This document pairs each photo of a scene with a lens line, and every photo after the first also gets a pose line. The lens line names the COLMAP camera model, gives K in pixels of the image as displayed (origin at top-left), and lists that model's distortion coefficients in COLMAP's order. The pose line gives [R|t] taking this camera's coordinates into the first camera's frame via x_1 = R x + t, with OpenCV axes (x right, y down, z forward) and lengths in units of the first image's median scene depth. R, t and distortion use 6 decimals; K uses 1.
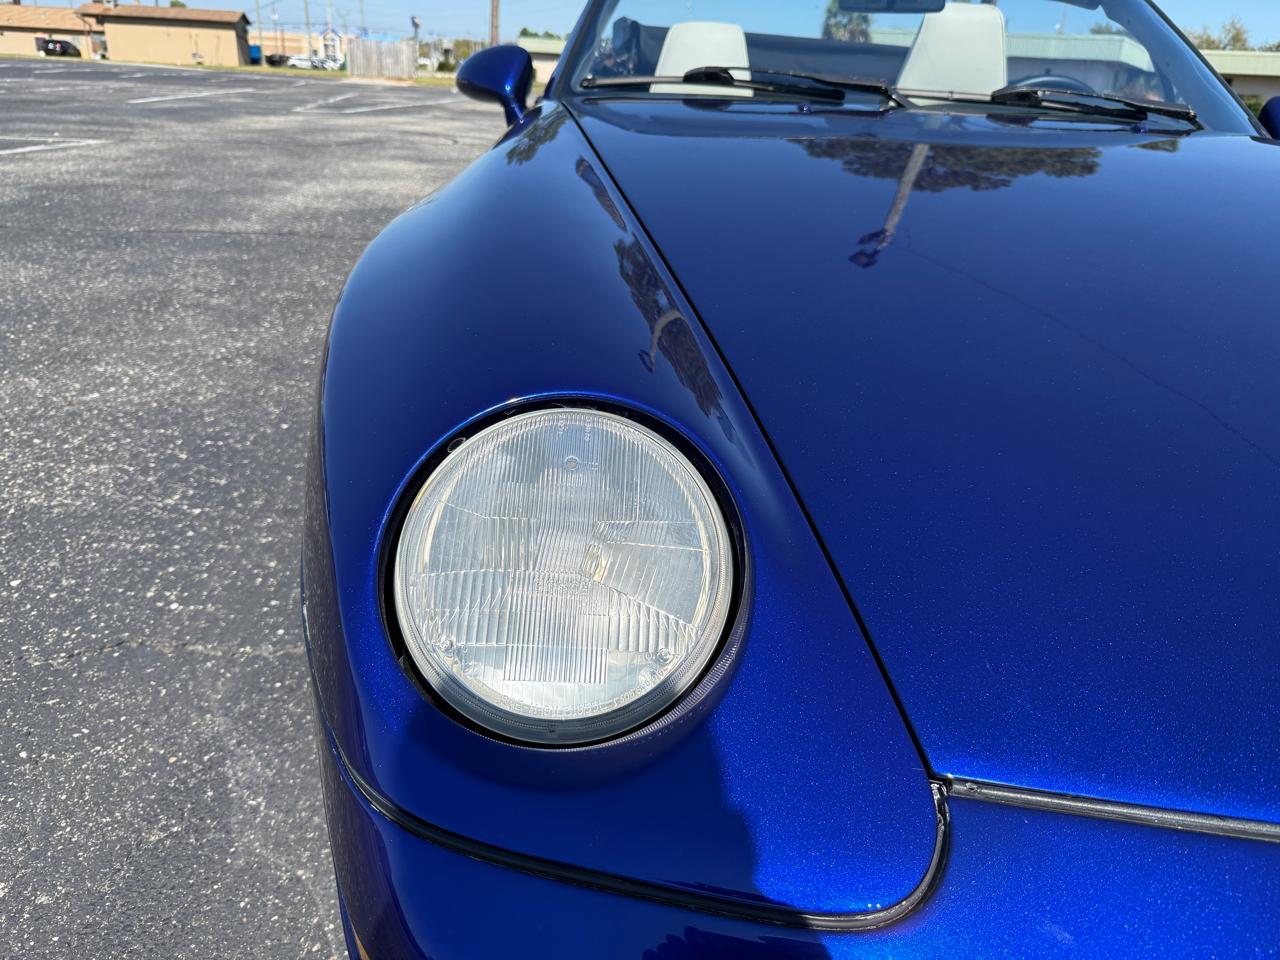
lens RADIAL K [[930.8, 0, 618.8], [0, 930.8, 511.6], [0, 0, 1]] dist [-0.011528, -0.003078]
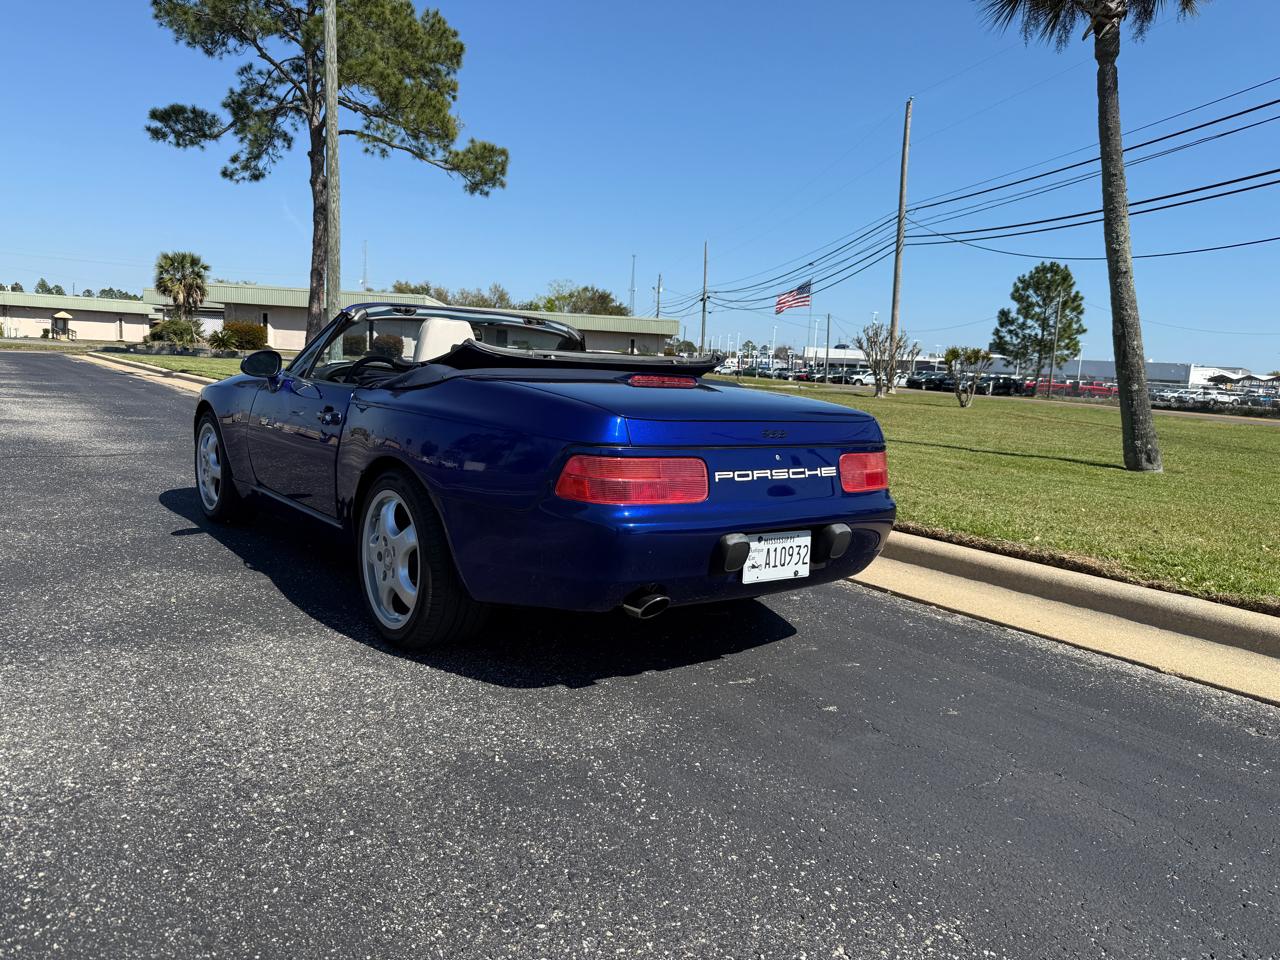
lens RADIAL K [[916.3, 0, 644.8], [0, 916.3, 507.4], [0, 0, 1]] dist [0.043811, -0.069750]
pose [[0.770656, -0.109220, 0.627821, -0.188071], [0.254649, 0.955904, -0.146289, 0.104758], [-0.584160, 0.272613, 0.764487, -0.270382]]
